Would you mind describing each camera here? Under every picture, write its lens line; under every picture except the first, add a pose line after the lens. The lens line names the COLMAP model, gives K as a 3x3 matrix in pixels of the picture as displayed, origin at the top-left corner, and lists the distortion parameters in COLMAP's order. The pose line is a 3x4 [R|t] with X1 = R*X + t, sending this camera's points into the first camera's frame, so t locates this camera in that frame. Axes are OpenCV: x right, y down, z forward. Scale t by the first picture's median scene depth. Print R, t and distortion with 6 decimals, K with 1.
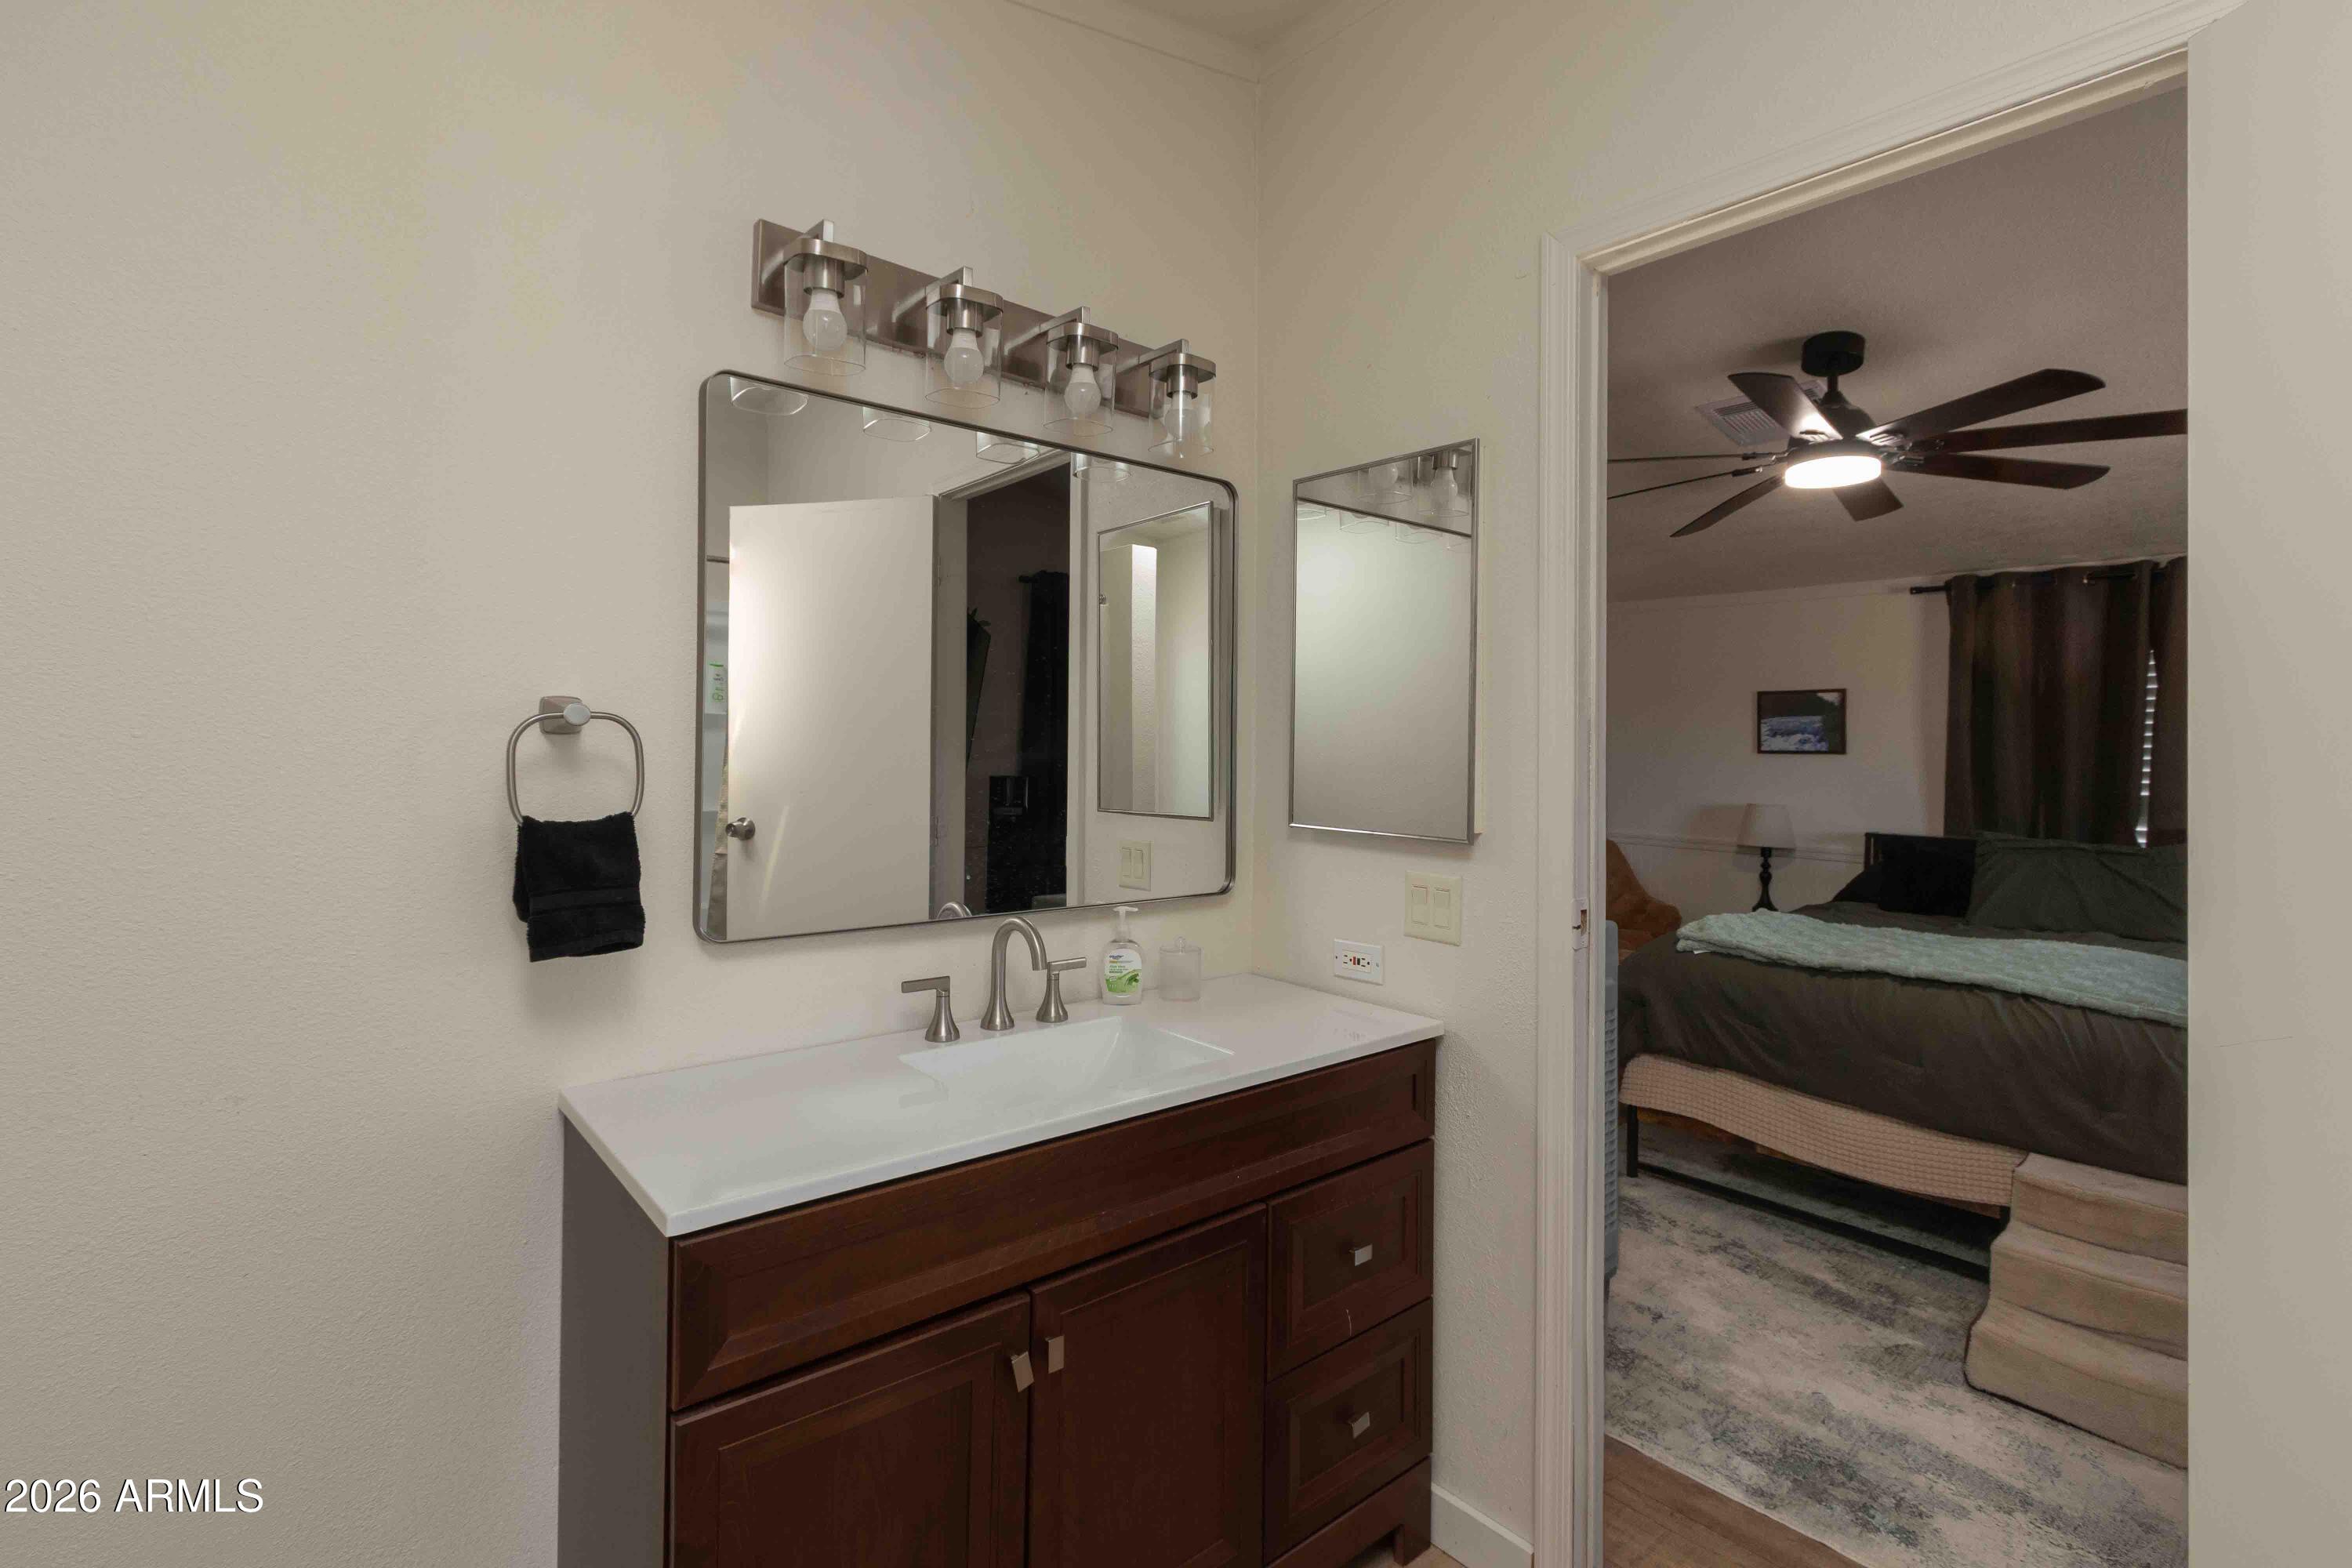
lens RADIAL K [[1096.6, 0, 1162.5], [0, 1096.6, 806.3], [0, 0, 1]] dist [-0.002870, 0.006431]
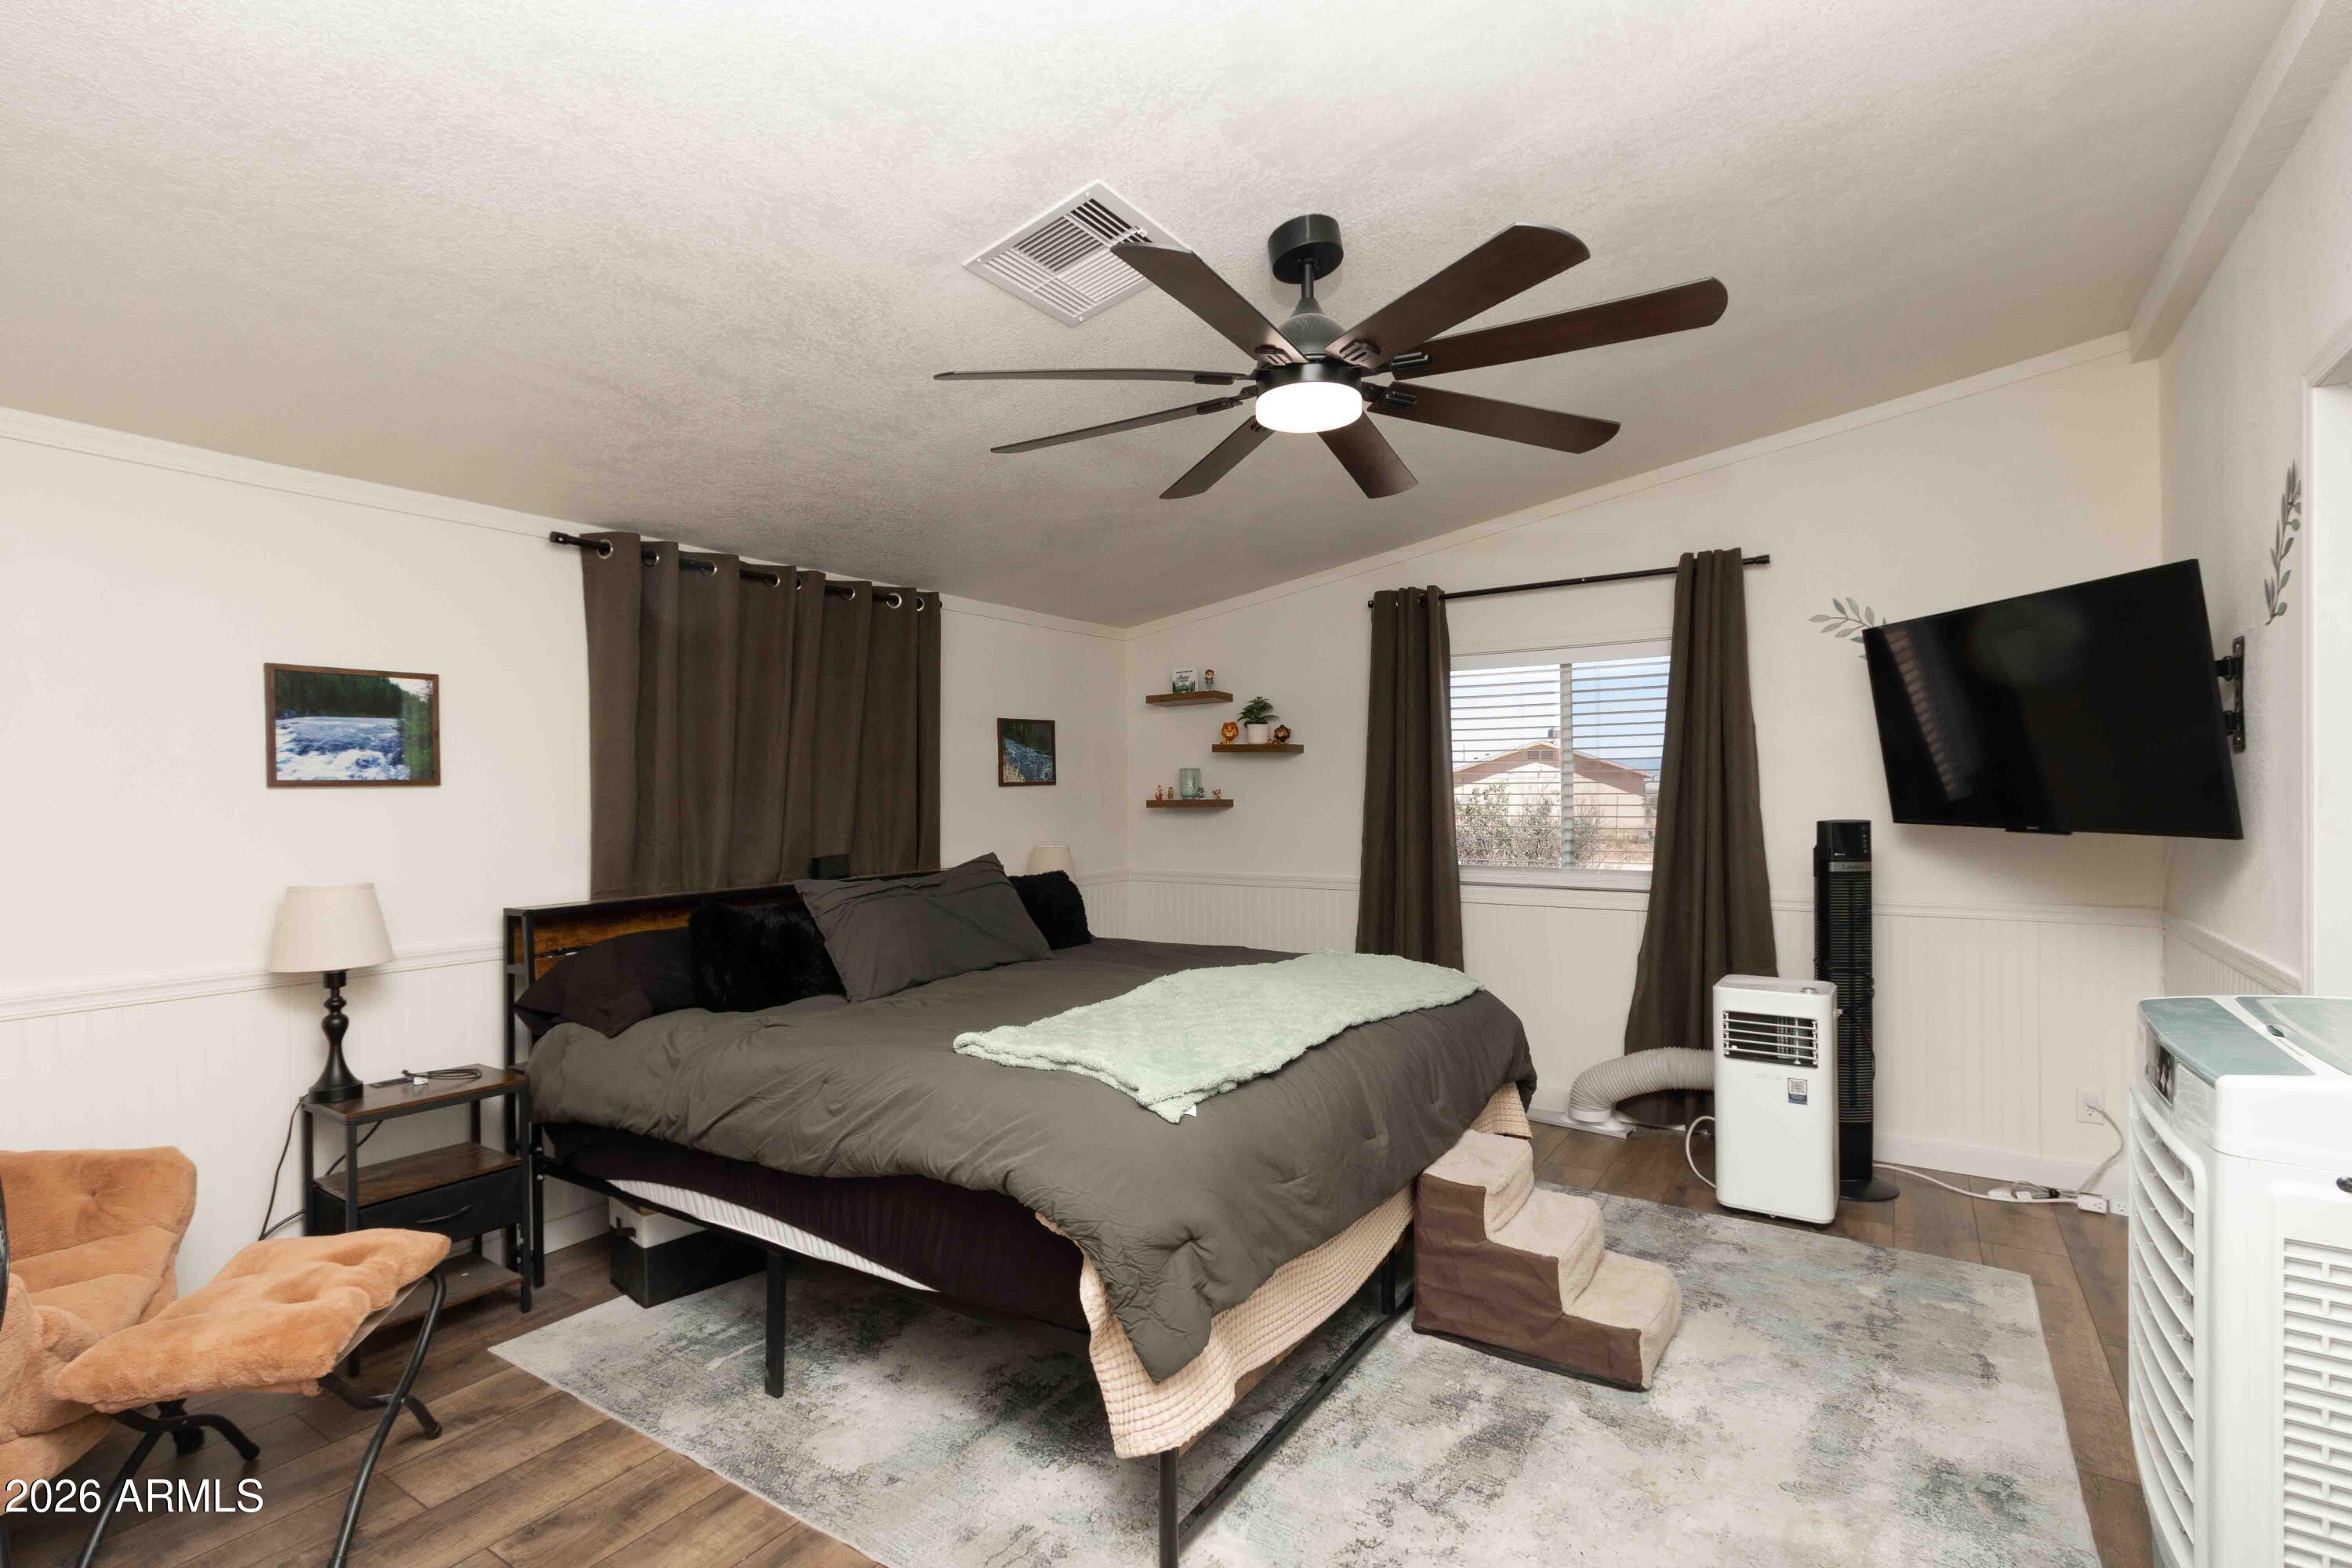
lens RADIAL K [[1114.1, 0, 1170.6], [0, 1114.1, 768.0], [0, 0, 1]] dist [0.001890, -0.001426]
pose [[-0.286043, -0.000995, 0.958216, -0.064222], [0.053307, 0.998434, 0.016949, -0.045281], [-0.956733, 0.055928, -0.285542, 0.779596]]
